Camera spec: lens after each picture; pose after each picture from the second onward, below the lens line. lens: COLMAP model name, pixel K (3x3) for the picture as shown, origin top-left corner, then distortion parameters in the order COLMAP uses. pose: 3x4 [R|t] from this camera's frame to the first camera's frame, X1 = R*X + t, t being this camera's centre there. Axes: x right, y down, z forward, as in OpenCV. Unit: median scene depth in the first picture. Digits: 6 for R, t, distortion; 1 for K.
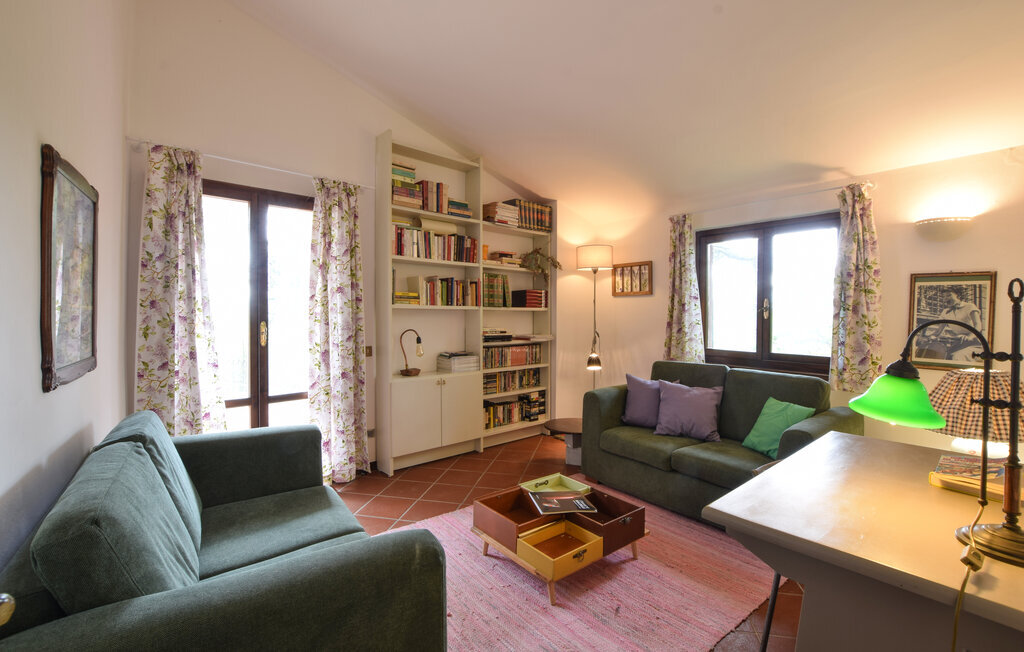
lens RADIAL K [[434.9, 0, 499.9], [0, 434.9, 323.2], [0, 0, 1]] dist [-0.000461, -0.000005]
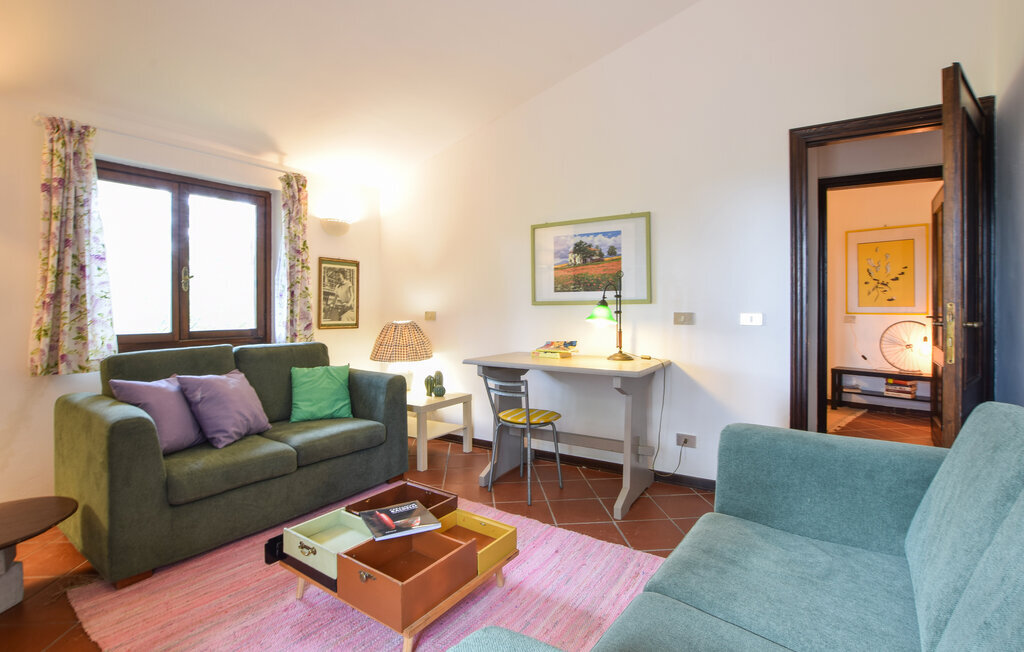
lens RADIAL K [[463.9, 0, 518.8], [0, 463.9, 307.6], [0, 0, 1]] dist [-0.001350, -0.000005]
pose [[-0.263379, -0.011777, 0.964620, -0.550222], [0.022318, 0.999583, 0.018298, 0.025307], [-0.964434, 0.026348, -0.263007, 0.800956]]
